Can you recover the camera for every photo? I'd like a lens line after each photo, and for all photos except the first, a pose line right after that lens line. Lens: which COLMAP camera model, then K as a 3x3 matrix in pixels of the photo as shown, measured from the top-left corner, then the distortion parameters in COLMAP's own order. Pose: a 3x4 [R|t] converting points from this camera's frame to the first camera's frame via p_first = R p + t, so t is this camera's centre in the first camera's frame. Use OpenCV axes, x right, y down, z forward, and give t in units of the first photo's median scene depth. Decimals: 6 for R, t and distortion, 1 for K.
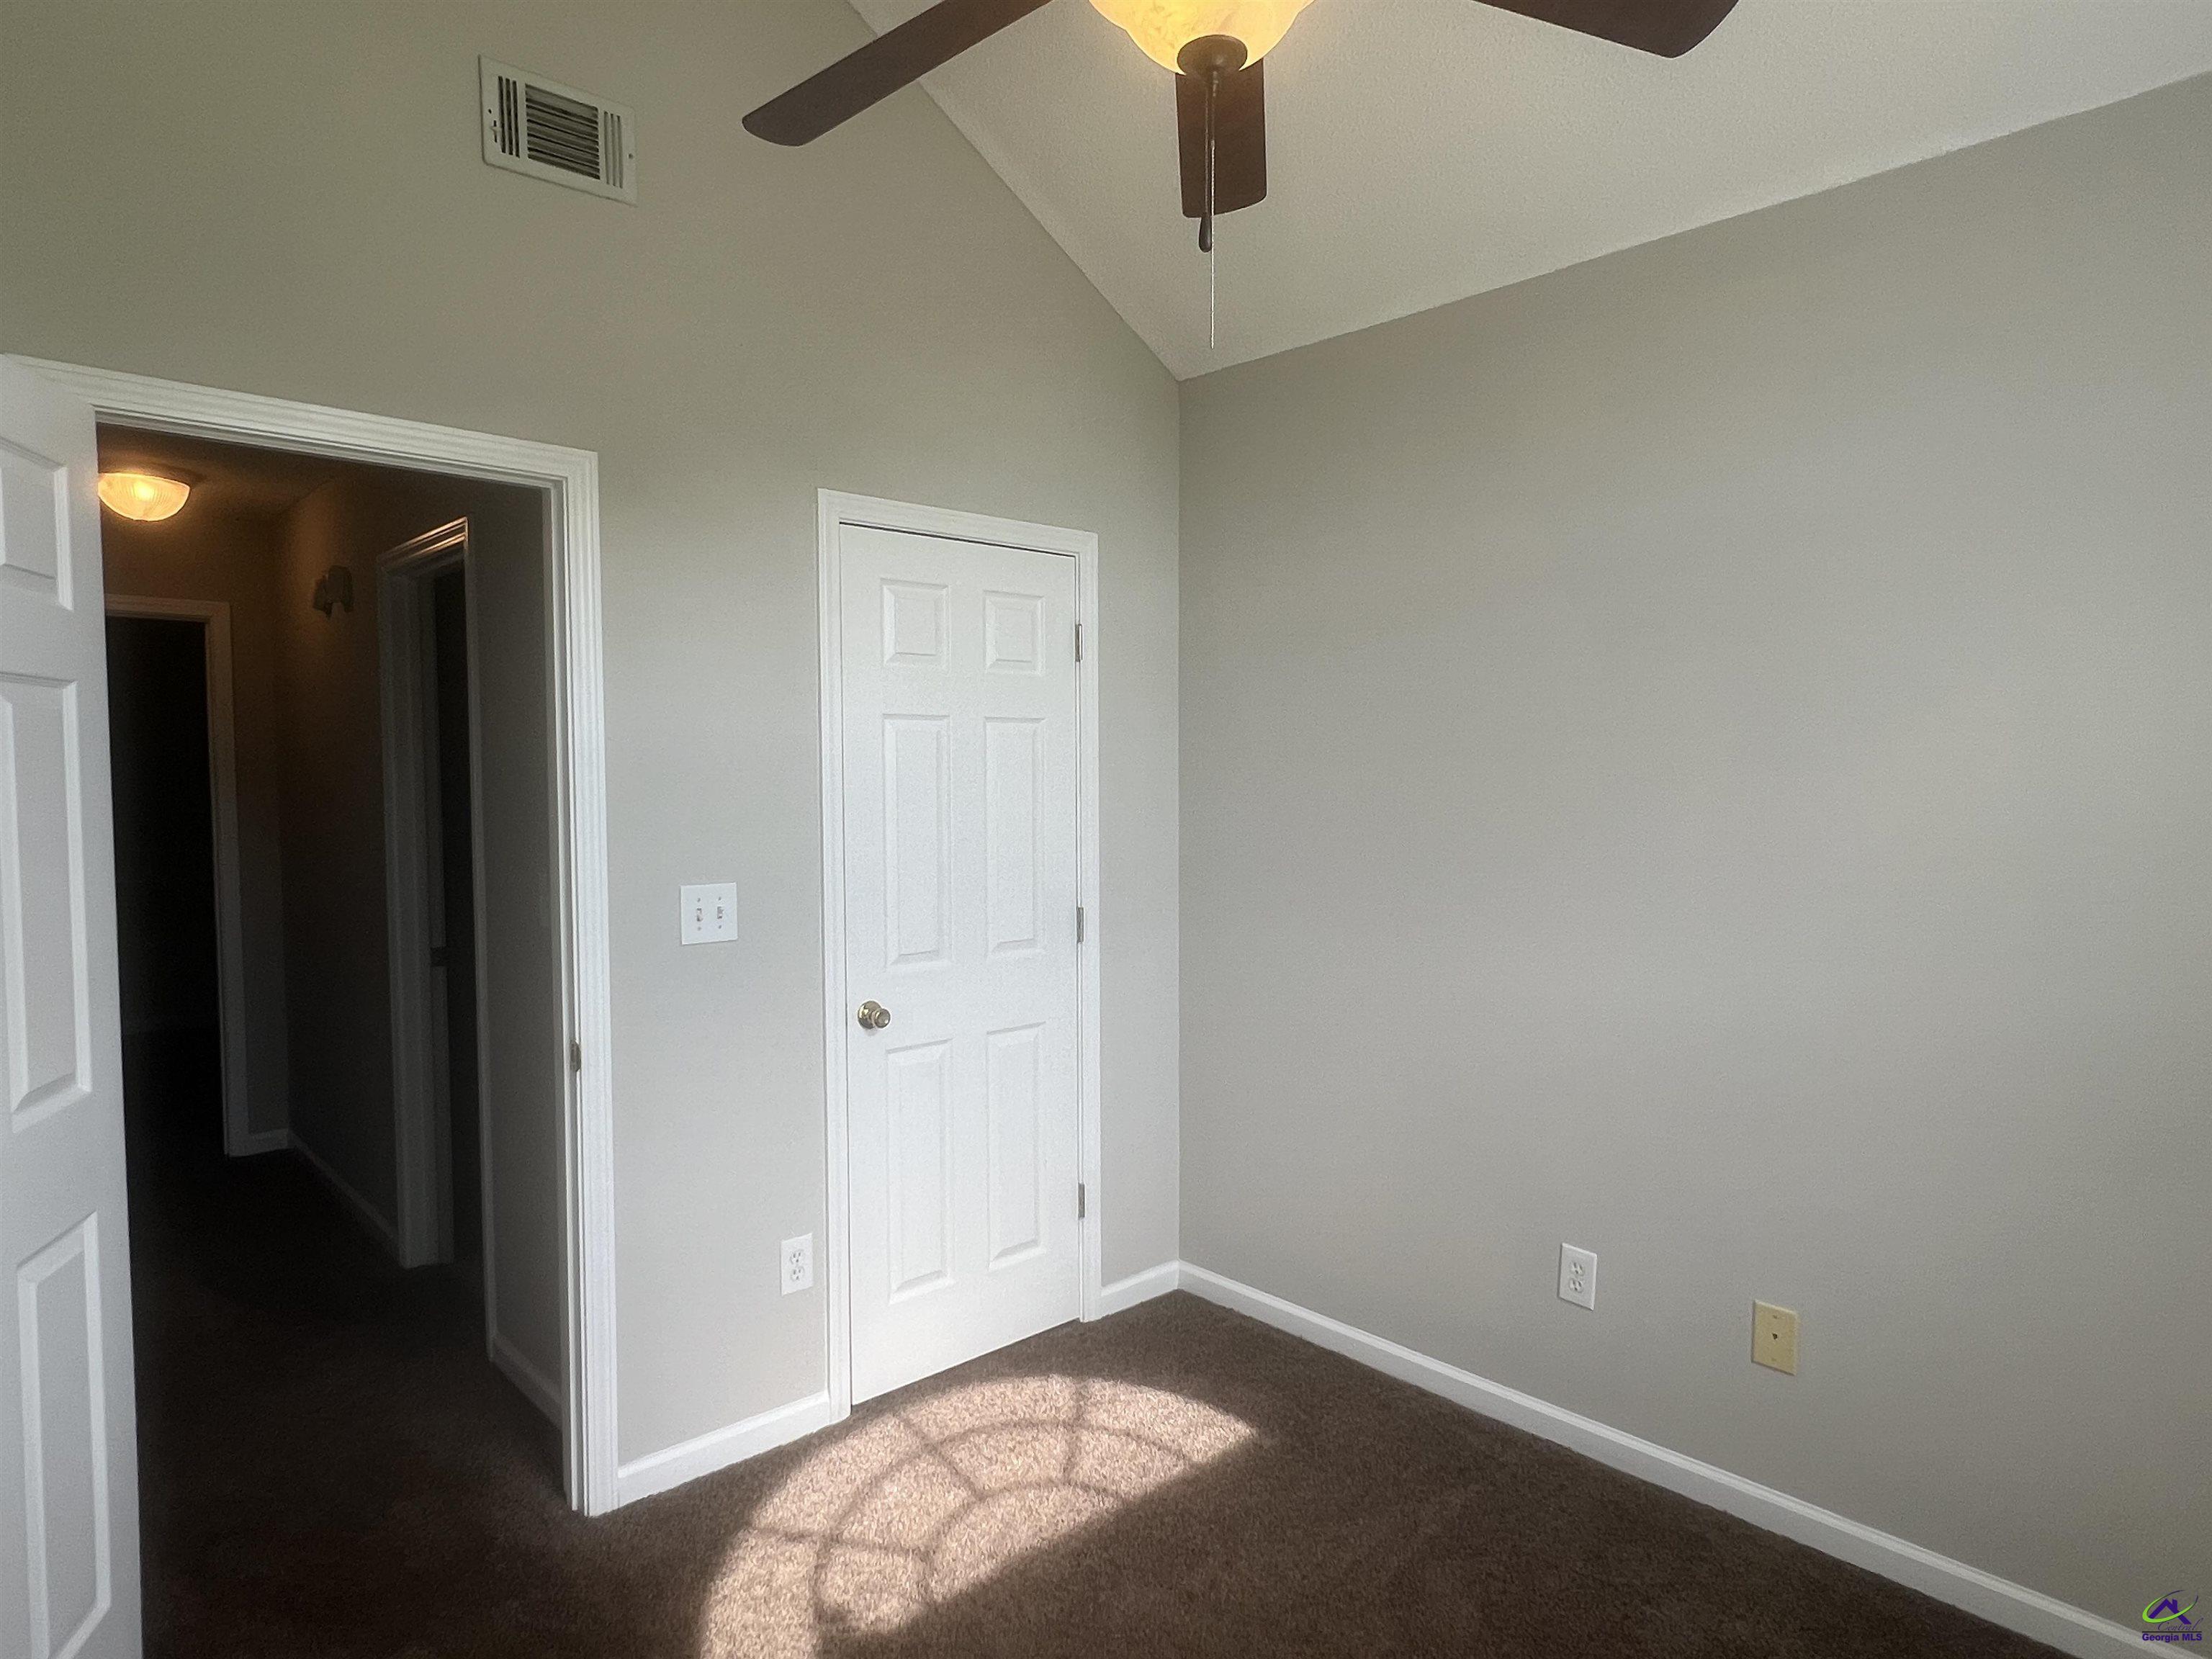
lens RADIAL K [[1291.7, 0, 1135.5], [0, 1291.7, 829.7], [0, 0, 1]] dist [-0.006308, -0.001644]
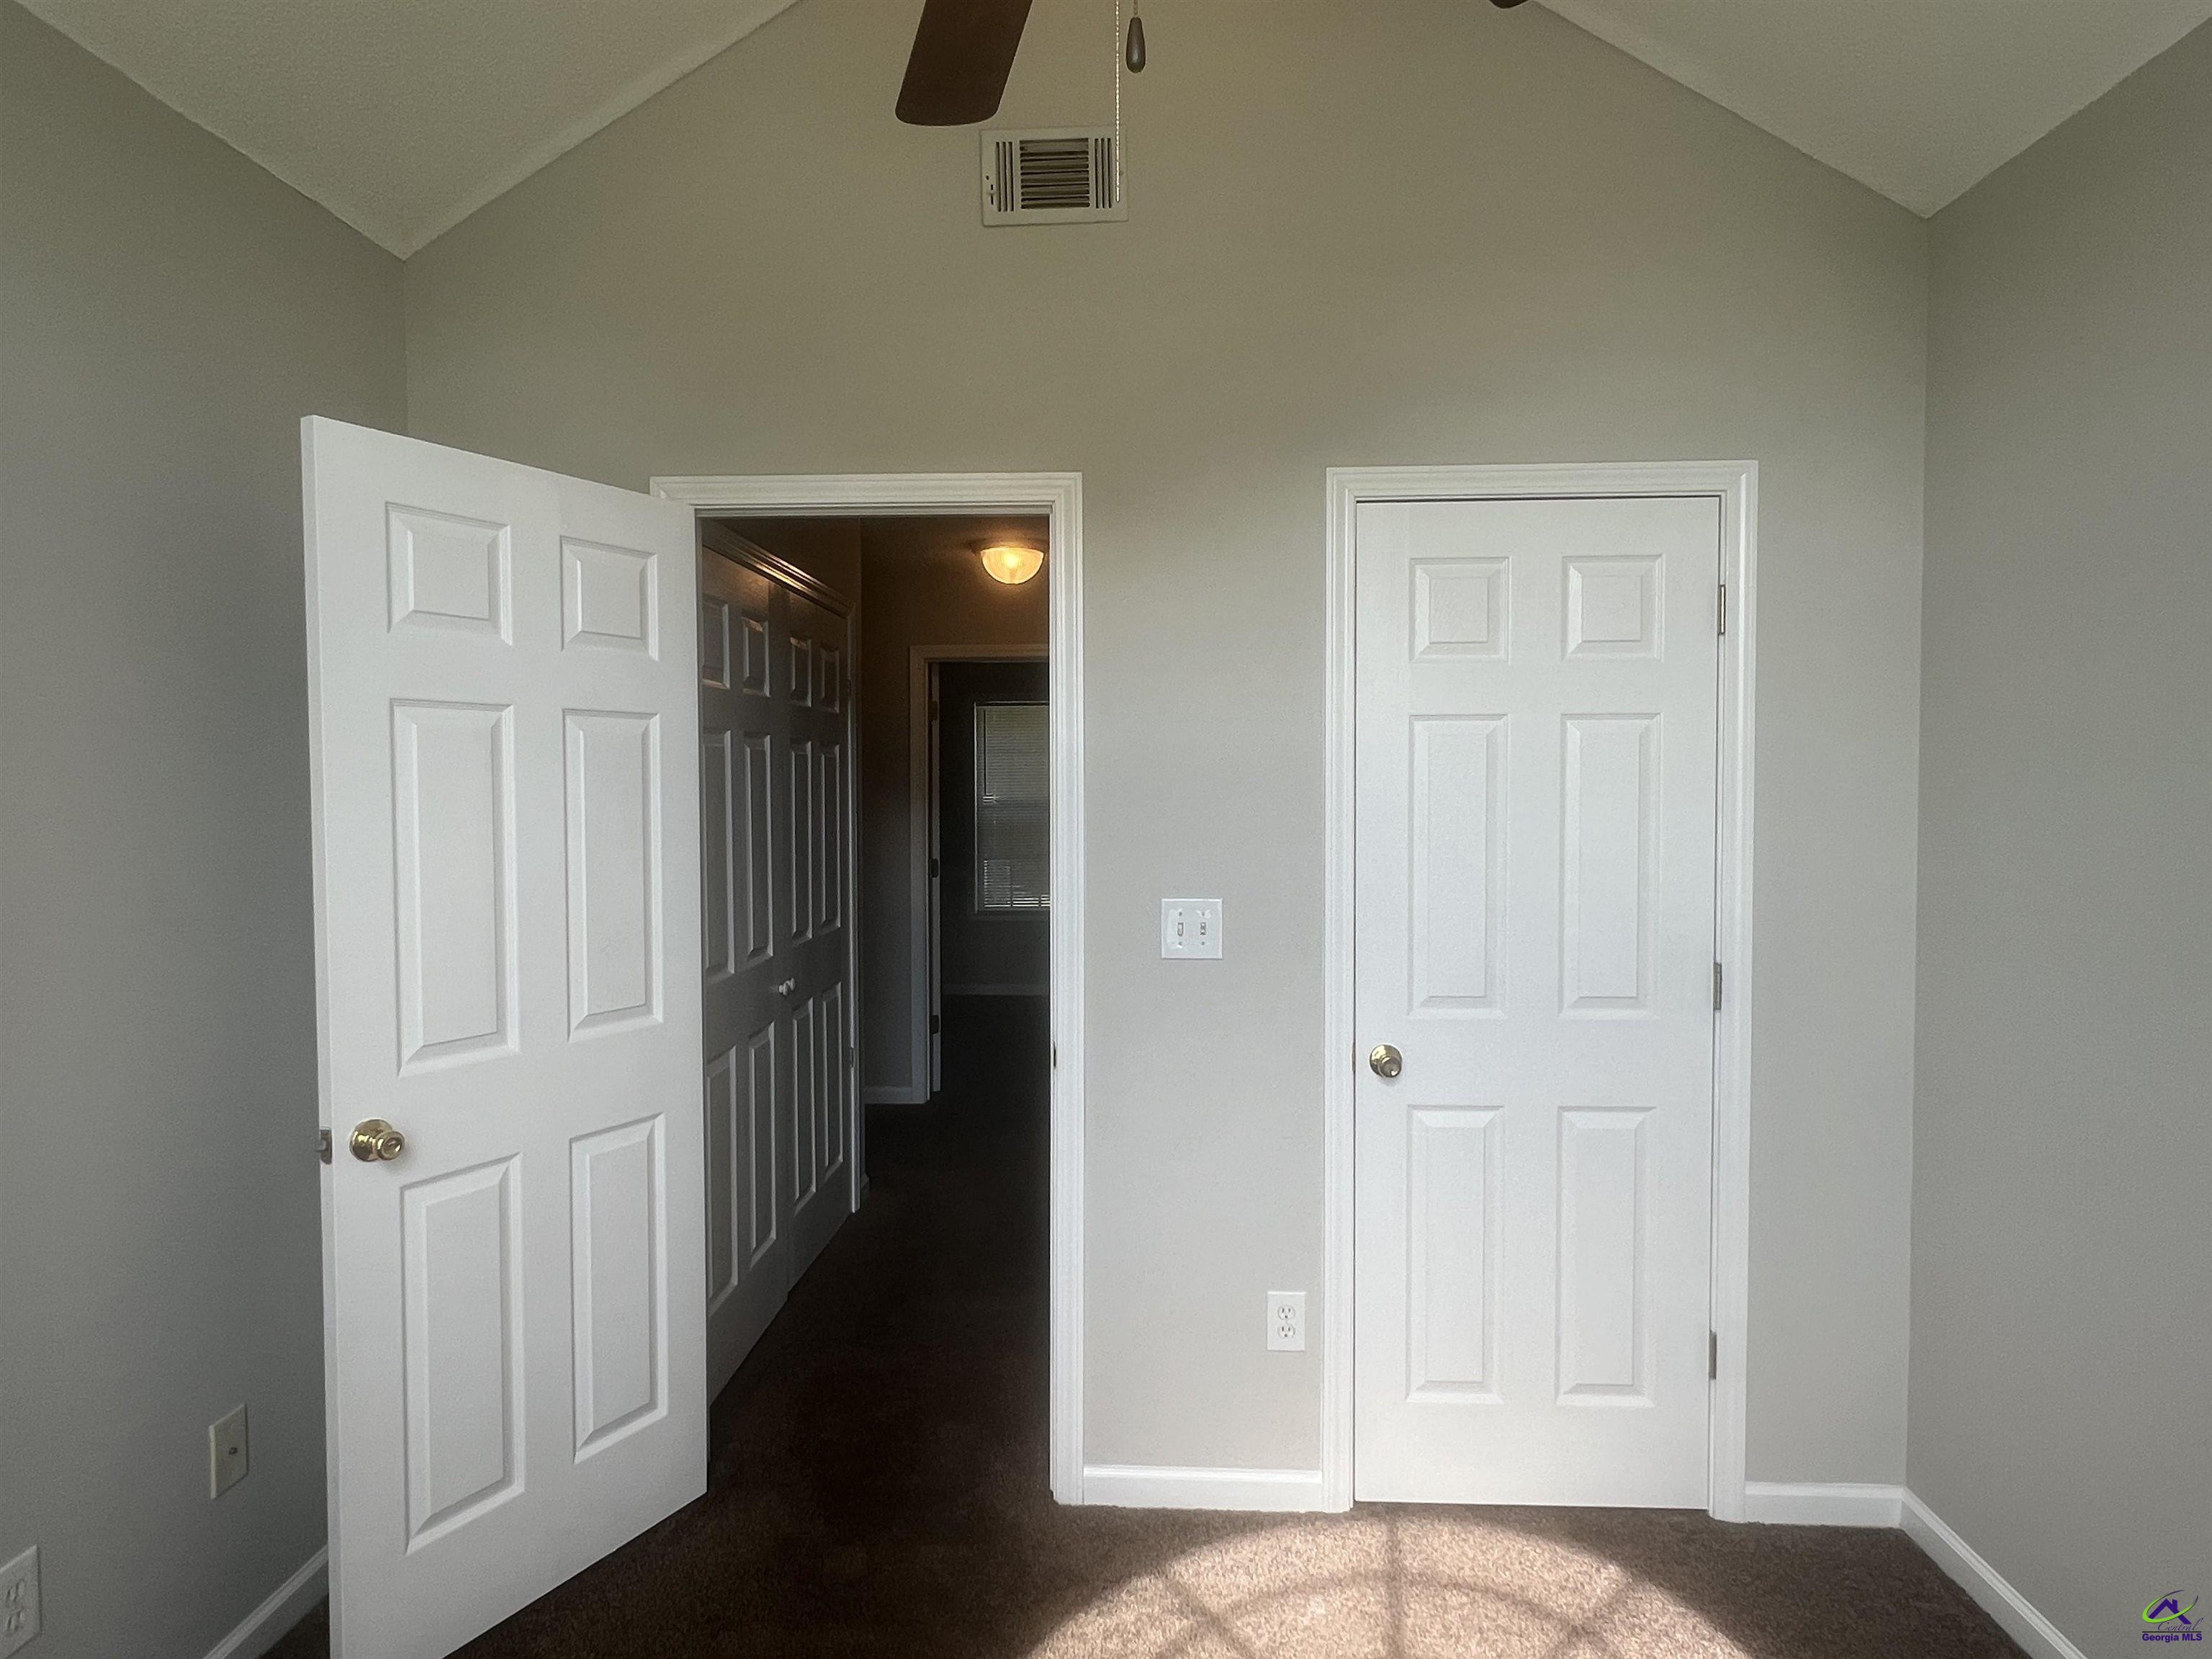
lens RADIAL K [[1327.4, 0, 1089.1], [0, 1327.4, 829.3], [0, 0, 1]] dist [-0.004998, -0.001348]
pose [[0.686181, 0.023157, -0.727062, 0.315998], [-0.033582, 0.999436, 0.000138, -0.006217], [0.726655, 0.024322, 0.686572, 0.245162]]
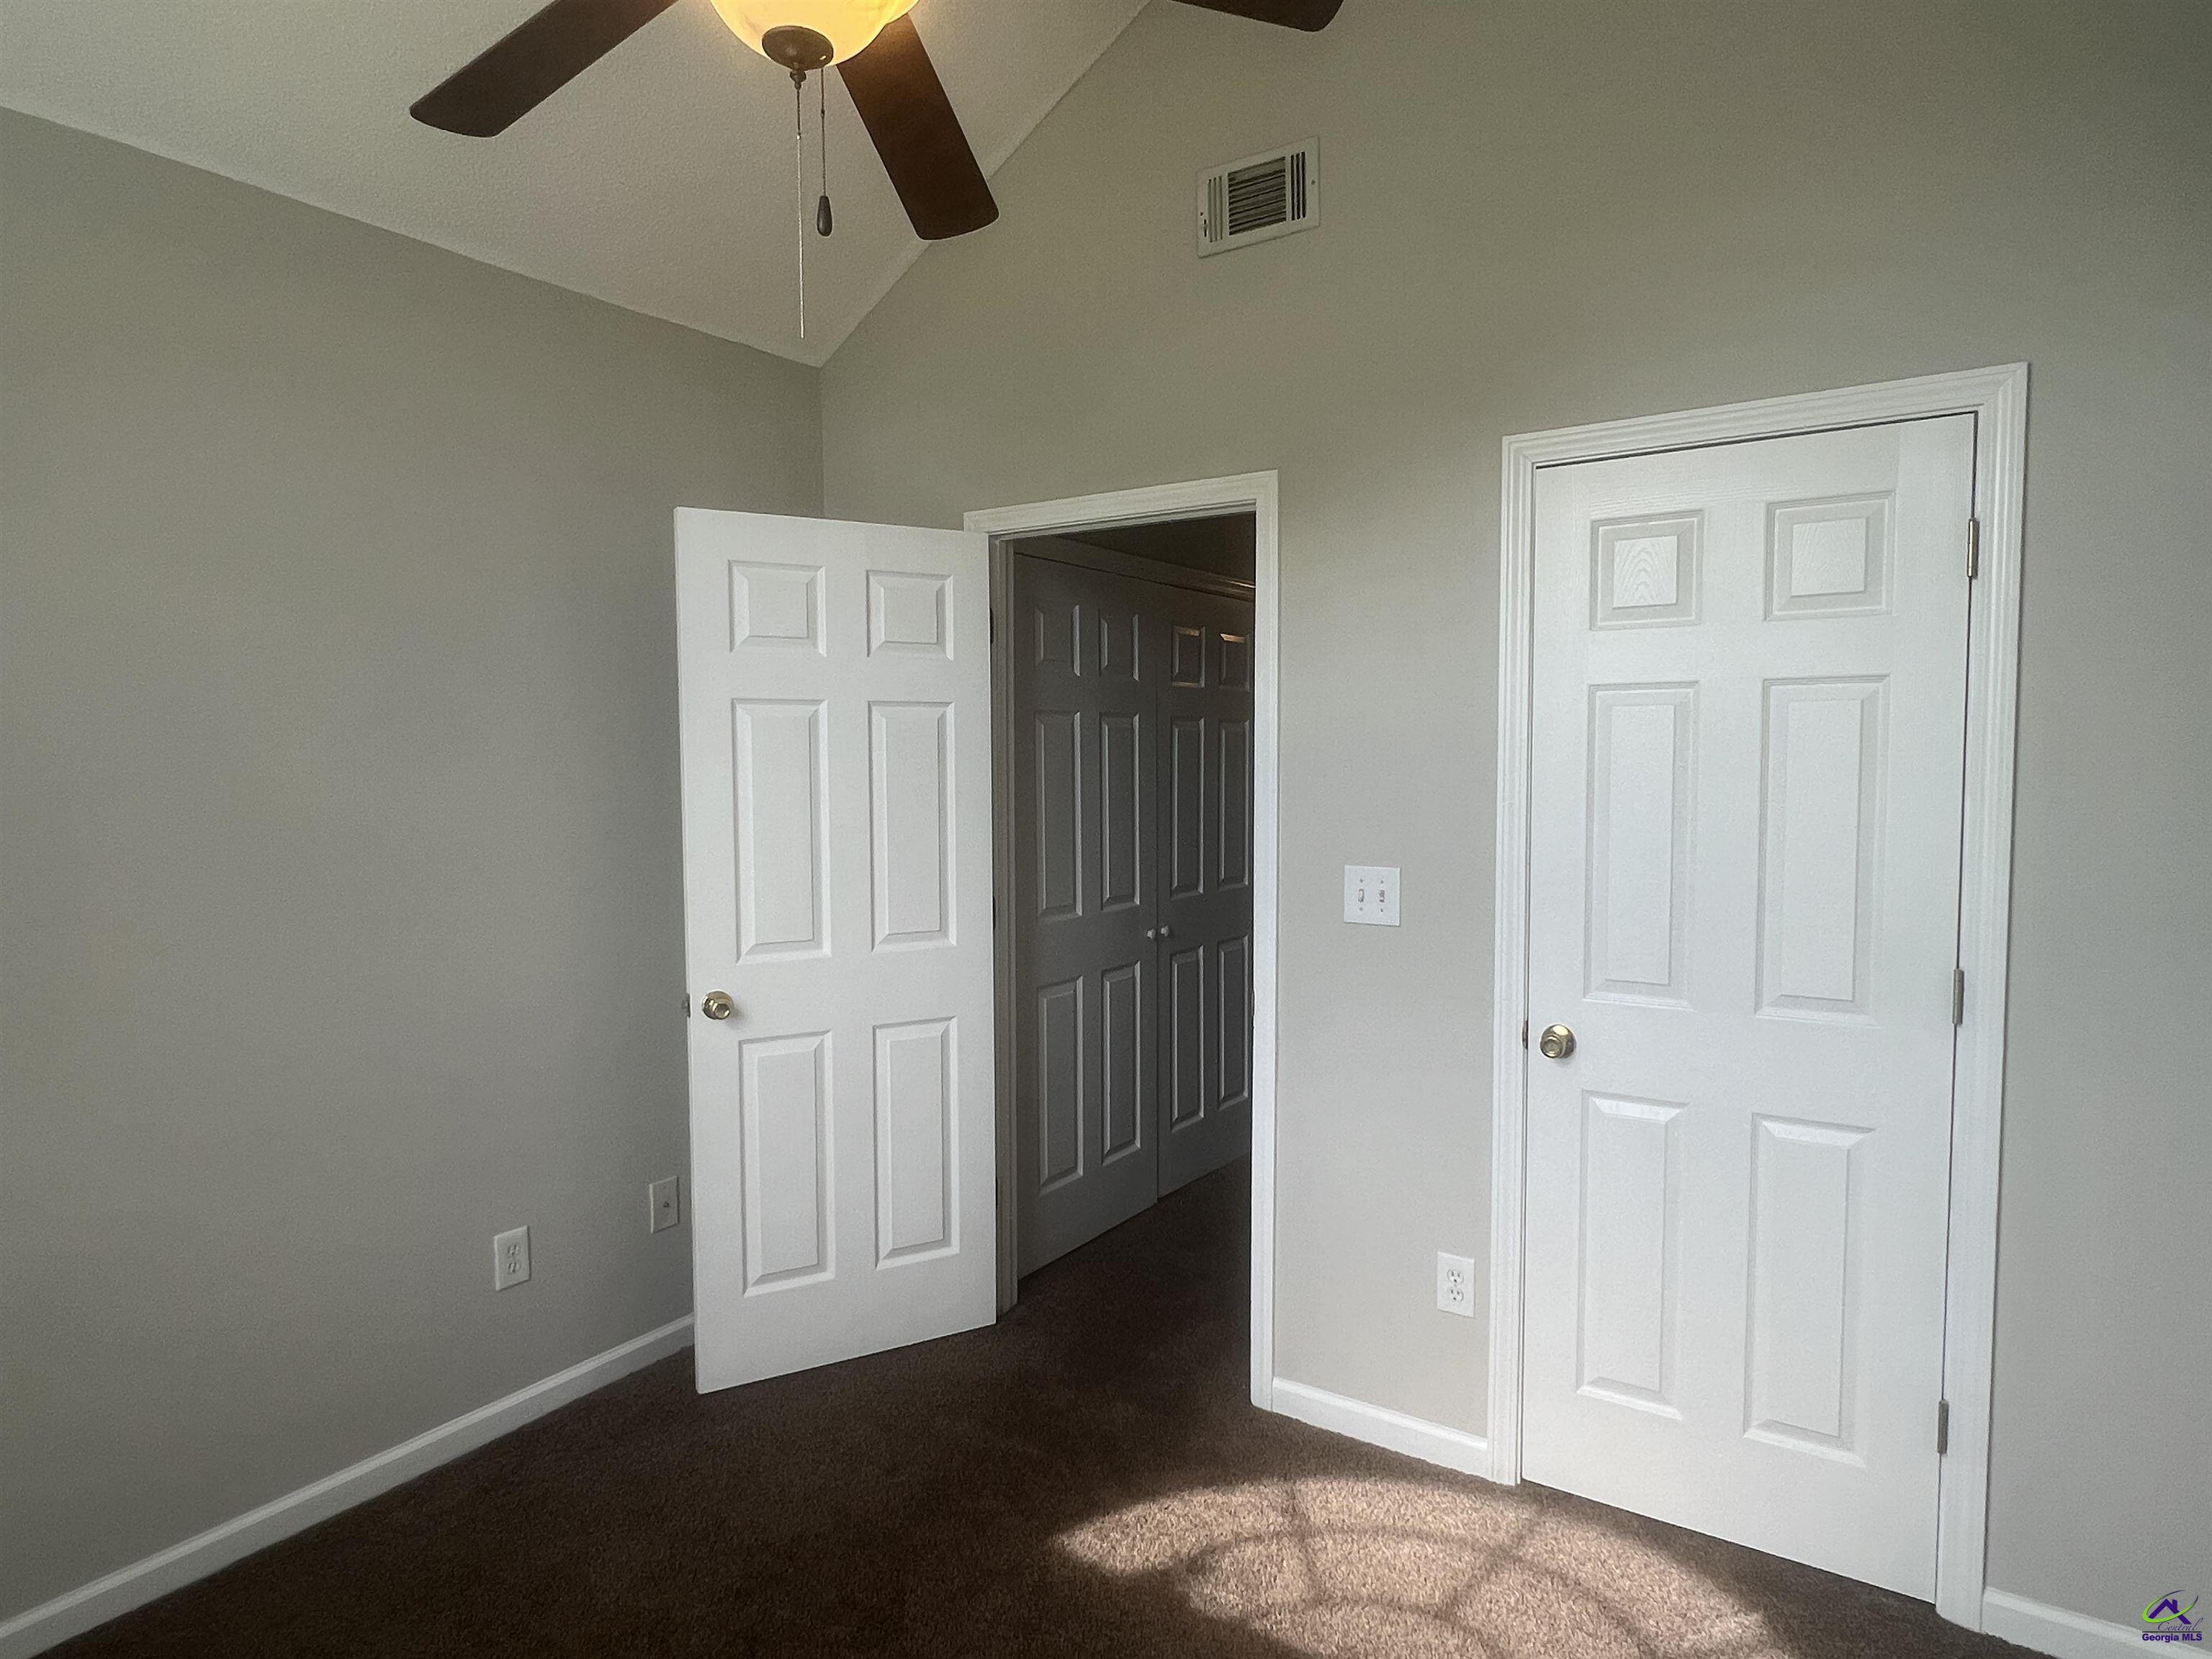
lens RADIAL K [[1336.6, 0, 1101.1], [0, 1336.6, 834.5], [0, 0, 1]] dist [-0.005178, -0.002355]
pose [[0.196325, 0.058099, -0.978816, 0.611220], [-0.043891, 0.997763, 0.050421, -0.024453], [0.979556, 0.033062, 0.198436, 0.546815]]
